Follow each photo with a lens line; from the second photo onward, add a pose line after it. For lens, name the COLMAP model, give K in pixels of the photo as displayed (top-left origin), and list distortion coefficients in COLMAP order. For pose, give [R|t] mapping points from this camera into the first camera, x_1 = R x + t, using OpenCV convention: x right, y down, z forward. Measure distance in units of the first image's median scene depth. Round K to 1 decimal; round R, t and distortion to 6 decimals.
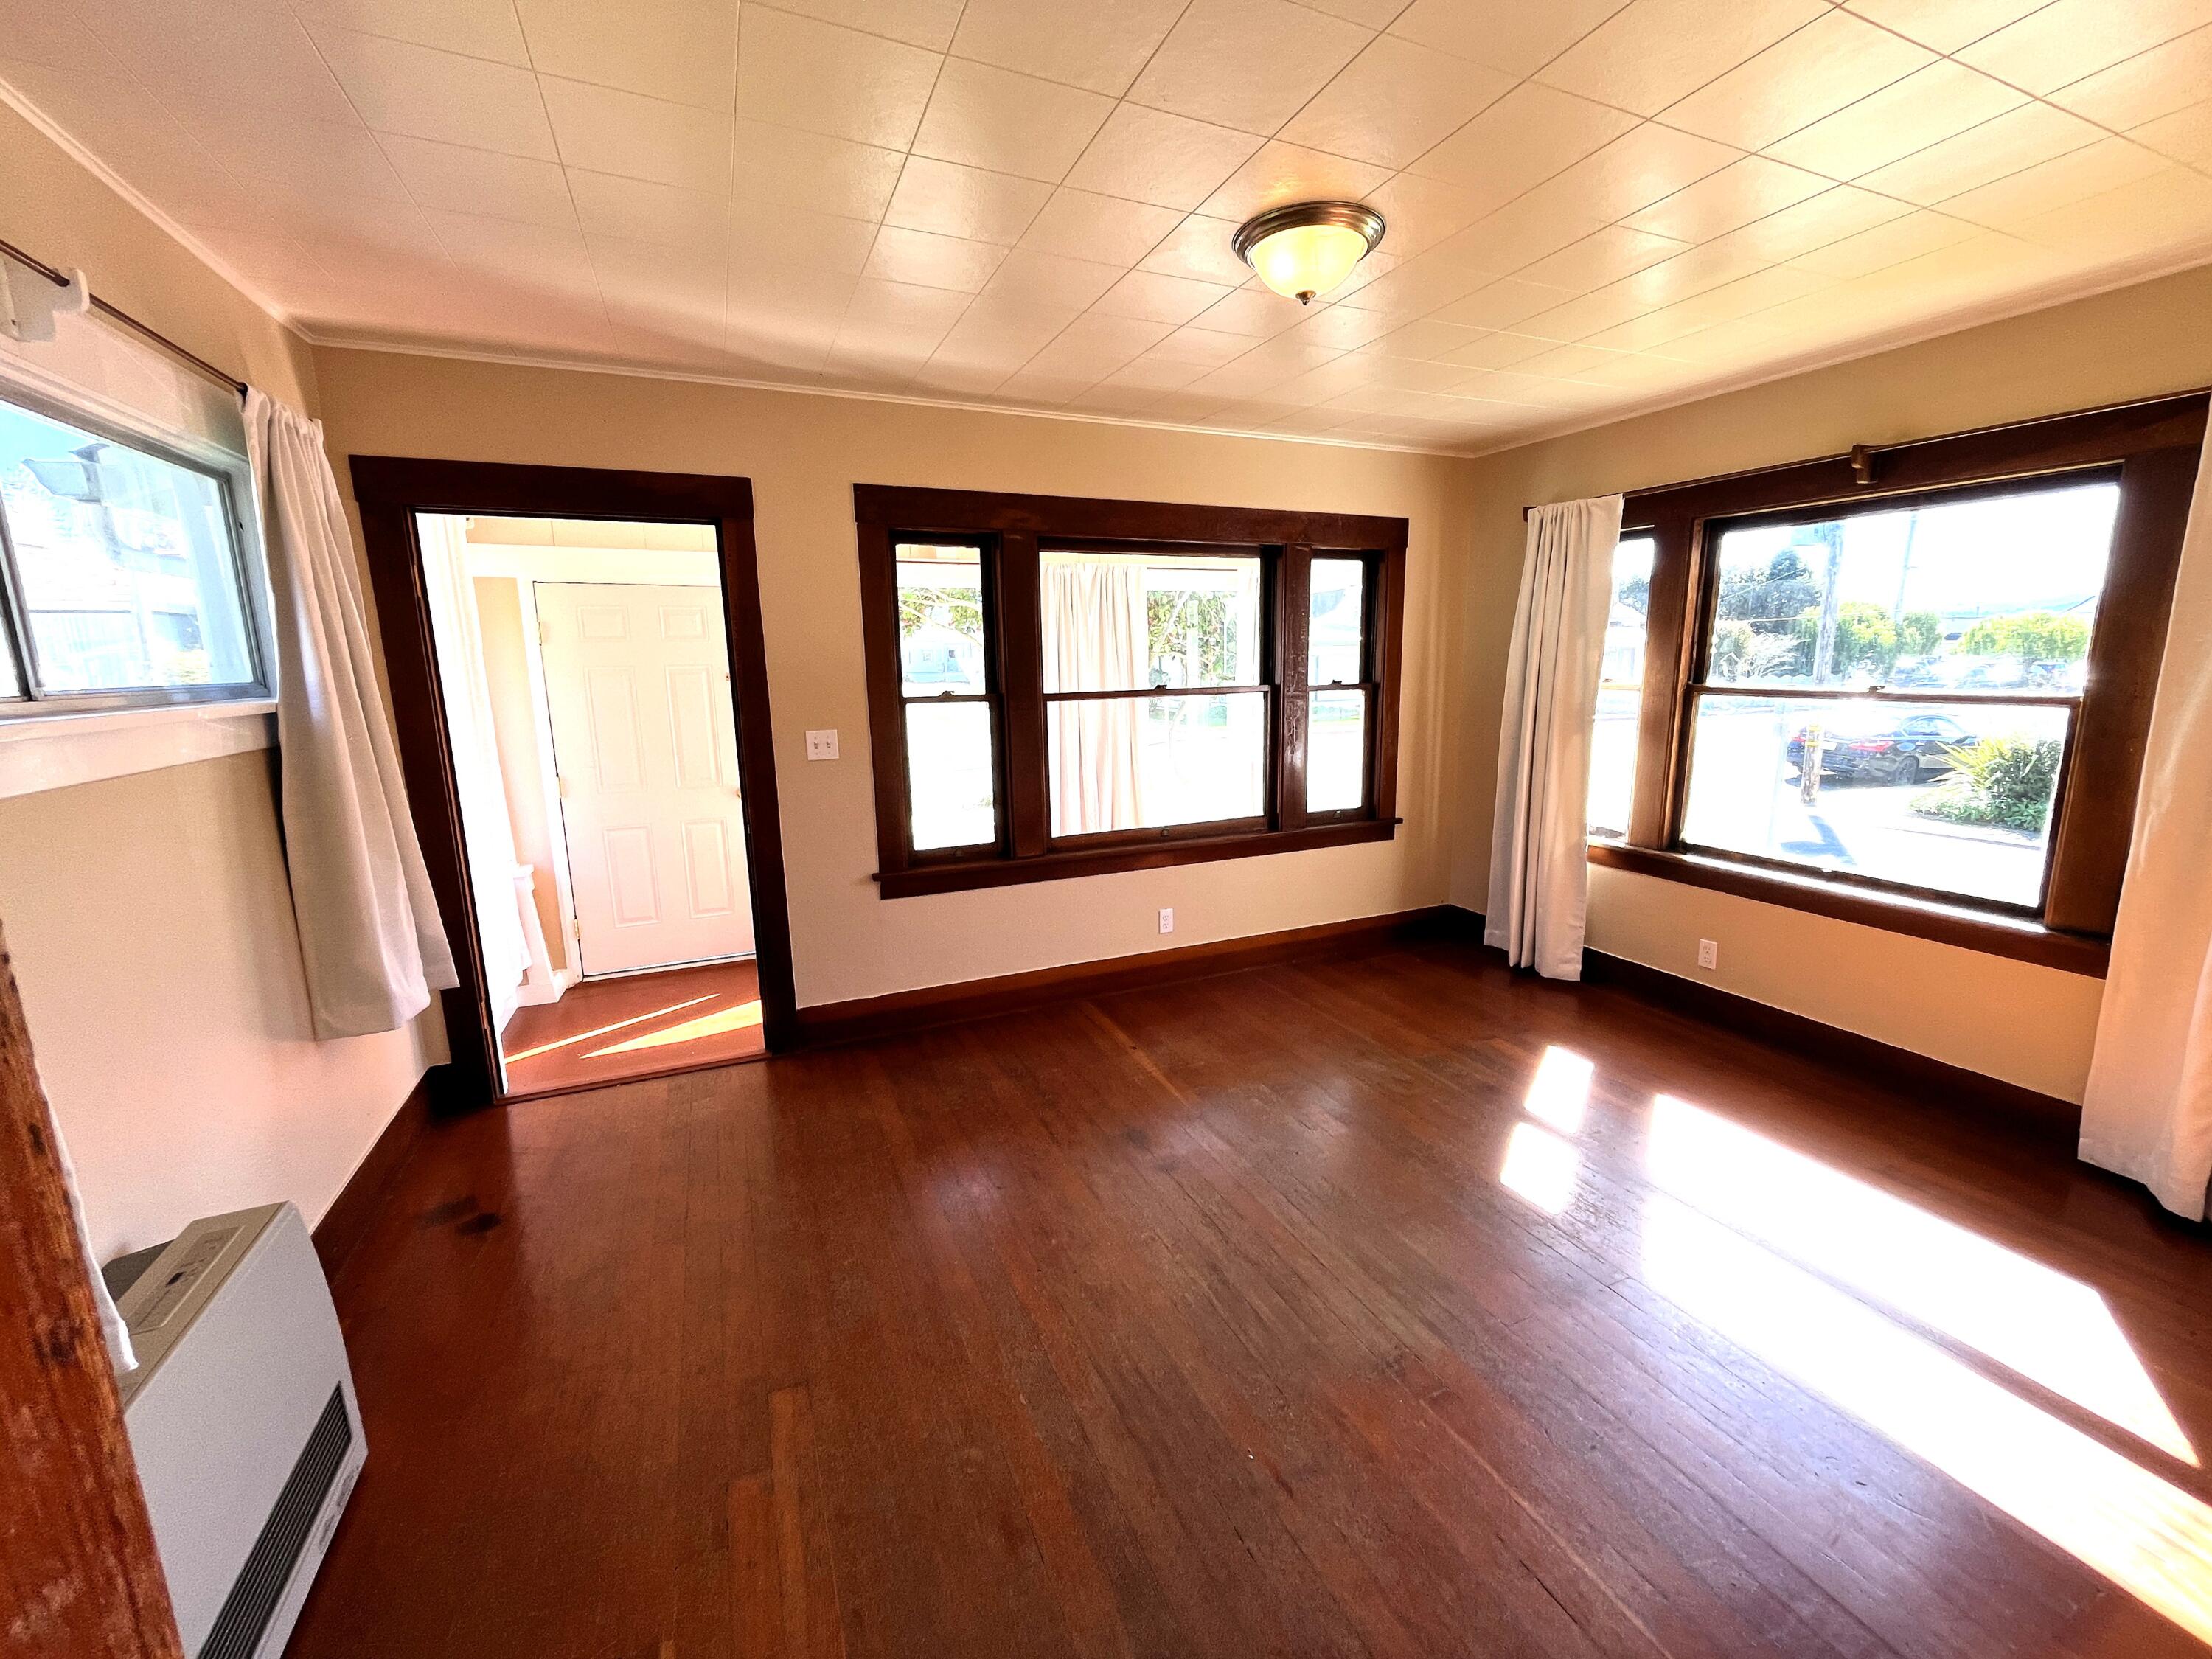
lens RADIAL K [[897.6, 0, 1116.5], [0, 897.6, 826.2], [0, 0, 1]] dist [-0.003889, -0.000085]
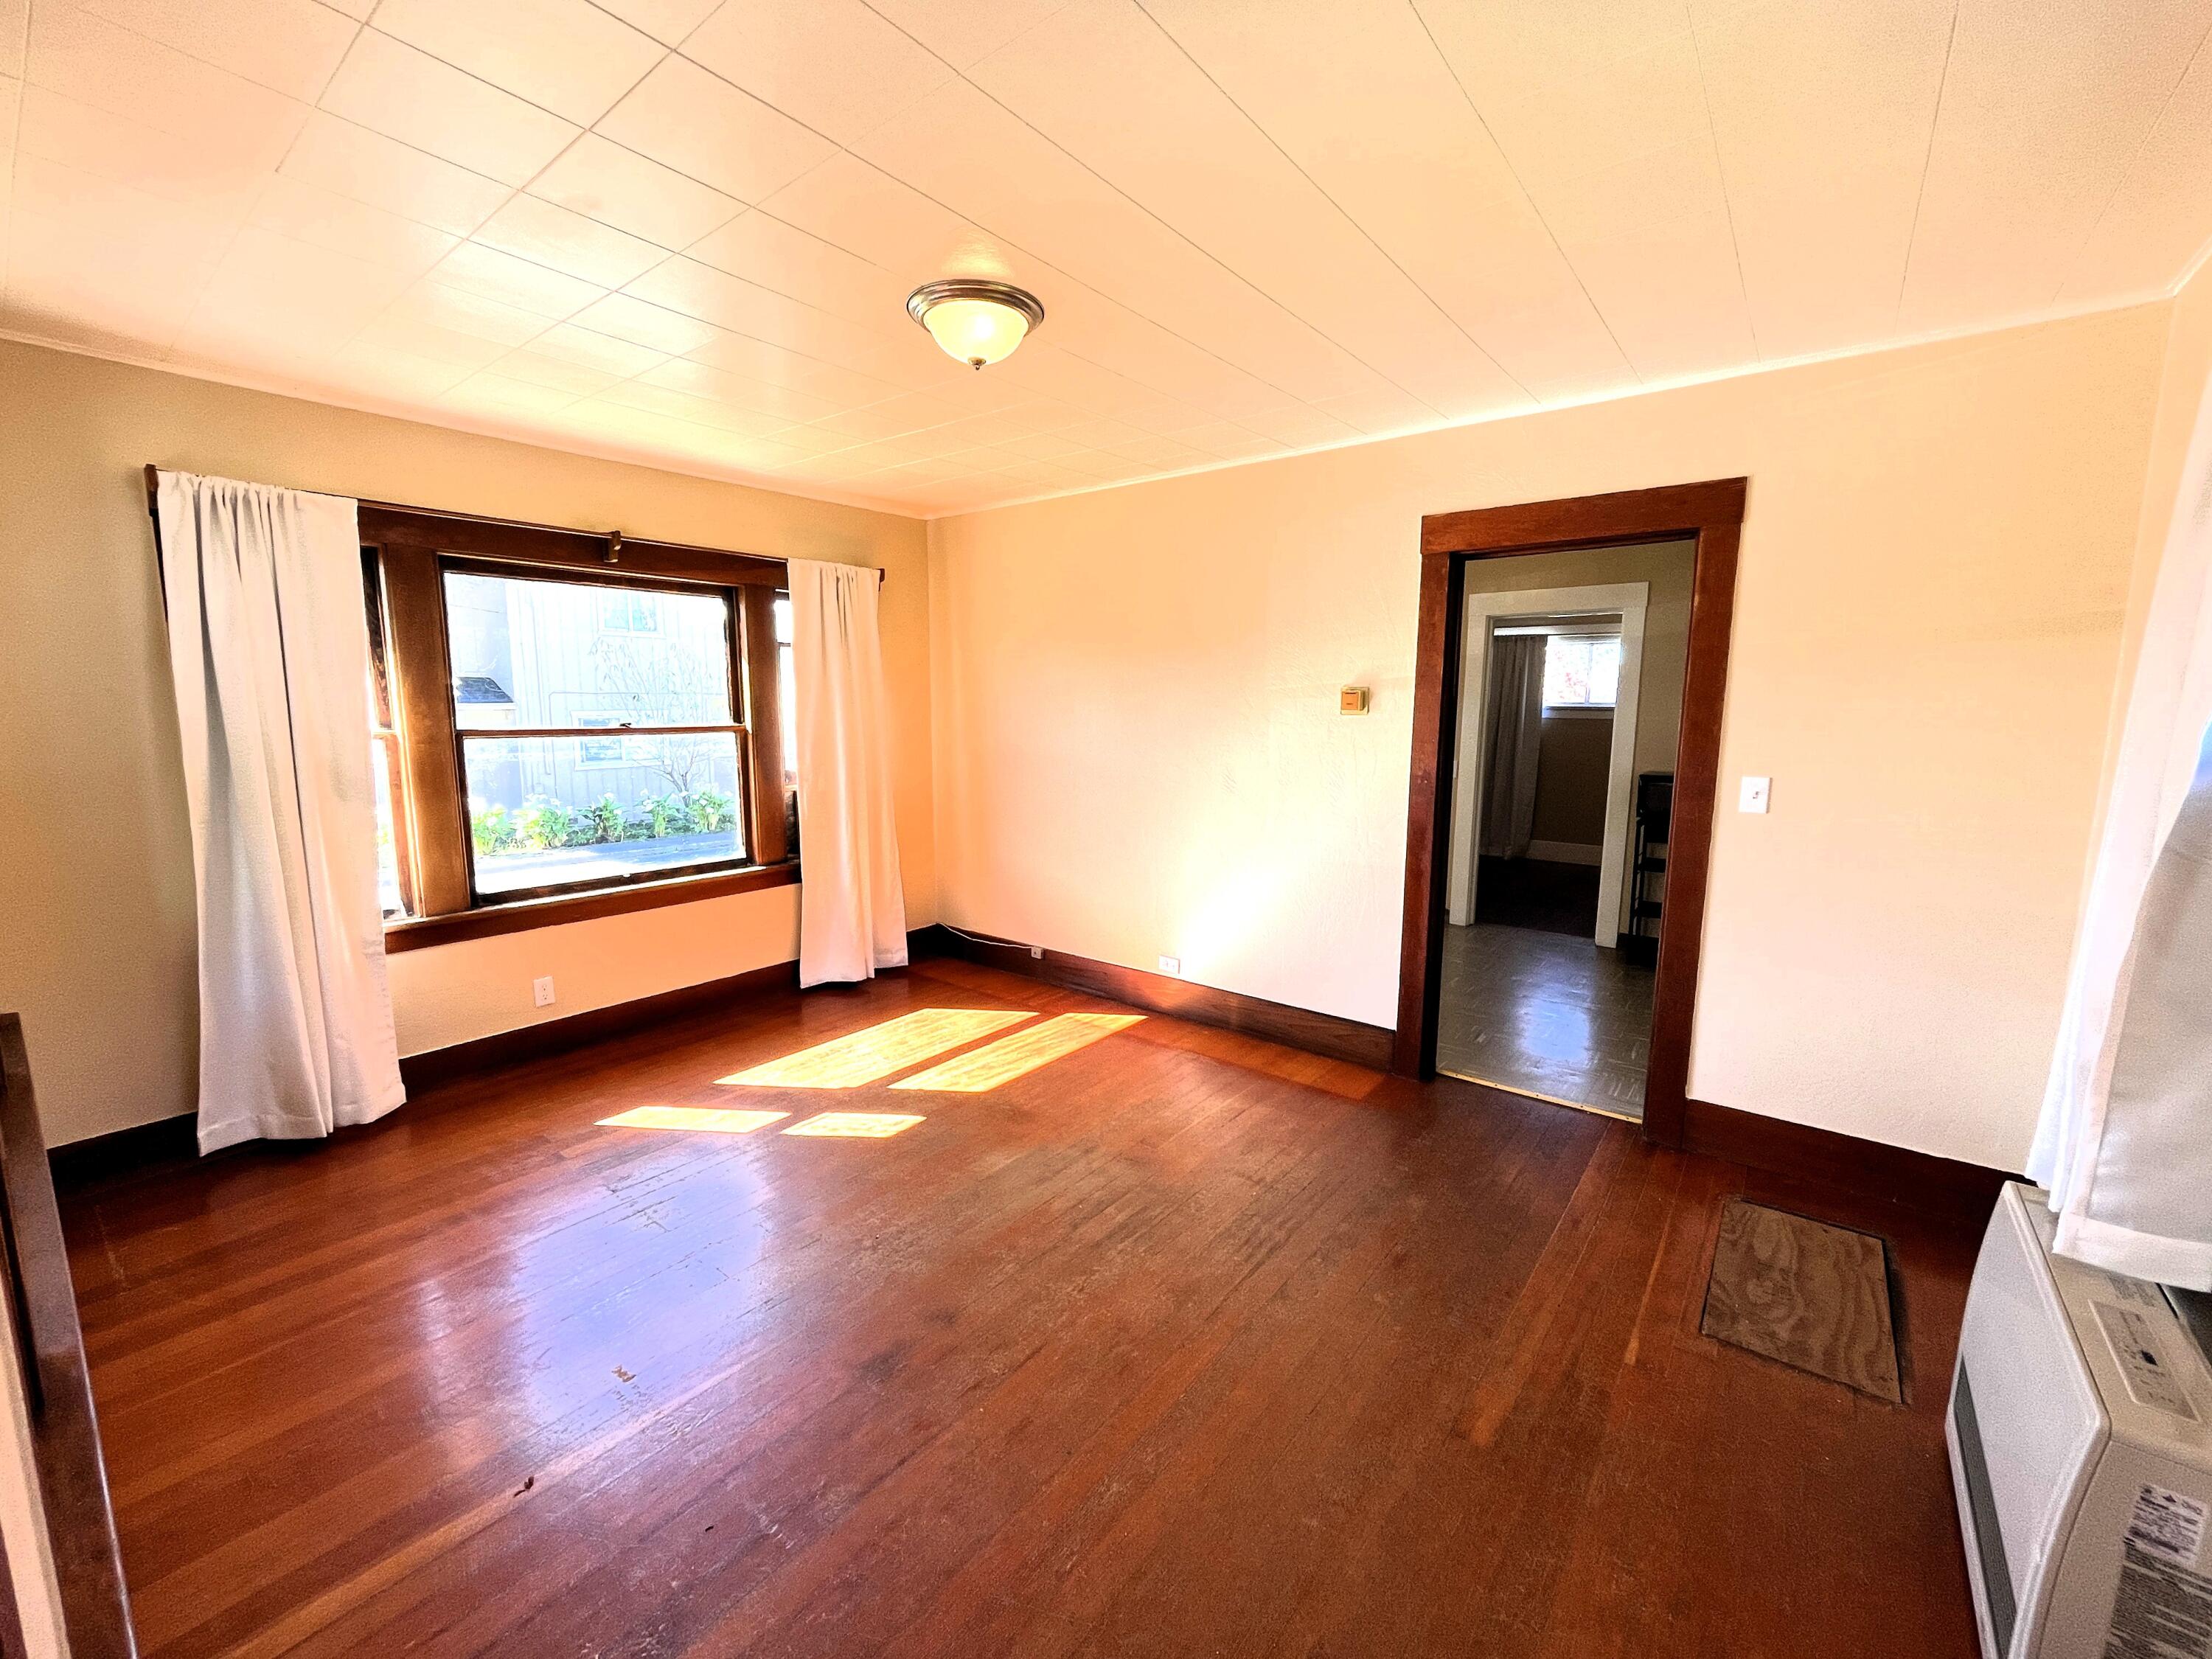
lens RADIAL K [[897.6, 0, 1102.4], [0, 897.6, 831.2], [0, 0, 1]] dist [-0.003889, -0.000085]
pose [[-0.456769, -0.113882, 0.882266, -0.490849], [0.169553, 0.962446, 0.212013, -0.136964], [-0.873277, 0.246432, -0.420307, 0.813329]]
